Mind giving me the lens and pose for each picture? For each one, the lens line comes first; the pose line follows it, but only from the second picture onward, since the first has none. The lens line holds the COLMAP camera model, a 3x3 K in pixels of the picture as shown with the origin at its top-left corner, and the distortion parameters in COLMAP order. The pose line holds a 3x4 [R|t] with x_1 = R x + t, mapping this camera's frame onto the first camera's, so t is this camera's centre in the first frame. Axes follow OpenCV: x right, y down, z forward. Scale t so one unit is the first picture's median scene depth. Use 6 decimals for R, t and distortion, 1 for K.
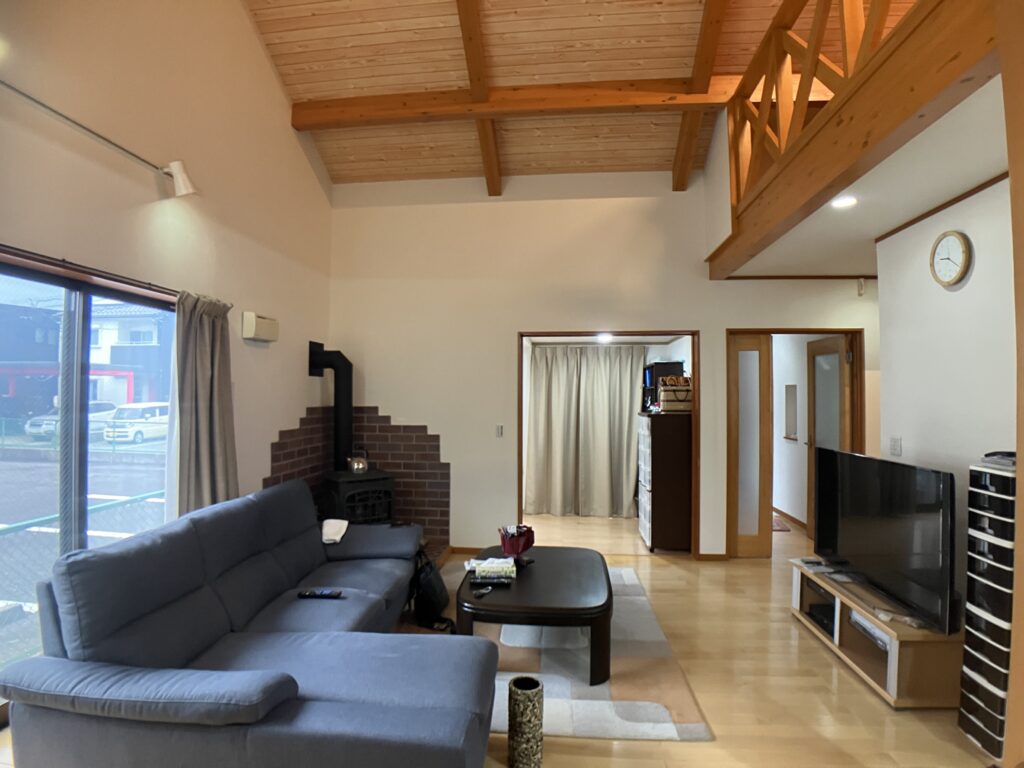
lens RADIAL K [[564.4, 0, 512.0], [0, 564.4, 384.0], [0, 0, 1]] dist [-0.078499, 0.001378]
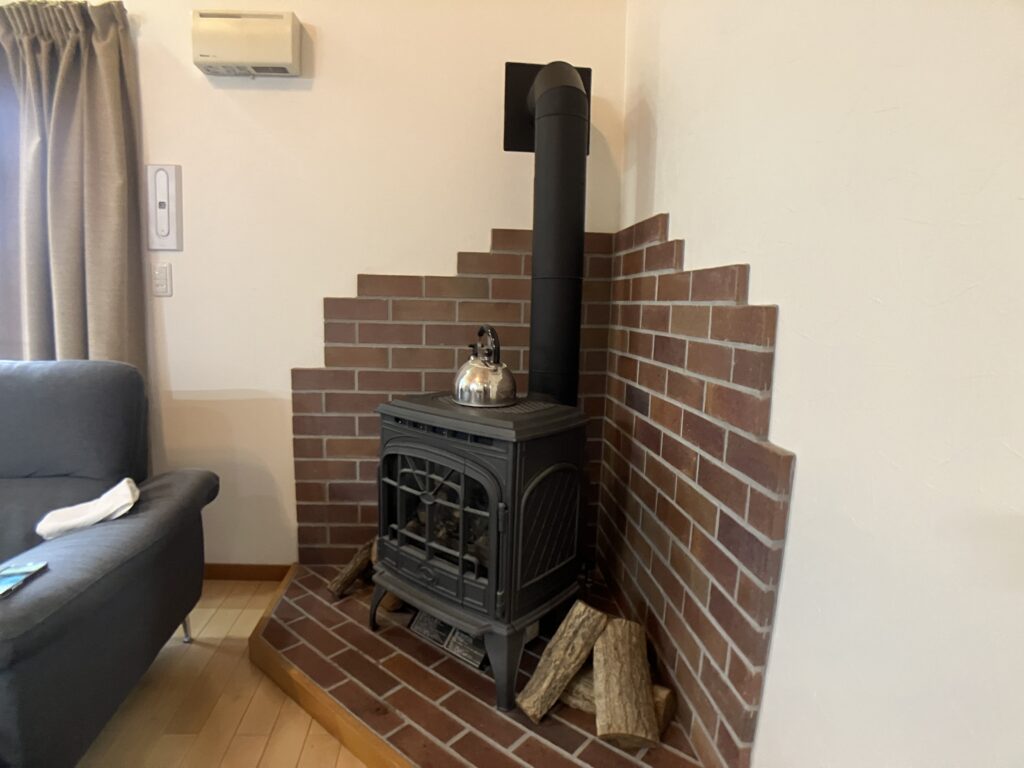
lens RADIAL K [[564.4, 0, 512.0], [0, 564.4, 384.0], [0, 0, 1]] dist [-0.078499, 0.001378]
pose [[0.172934, 0.138145, -0.975197, 0.049750], [-0.008105, 0.990281, 0.138844, 0.091175], [0.984900, -0.016107, 0.172373, 0.876252]]
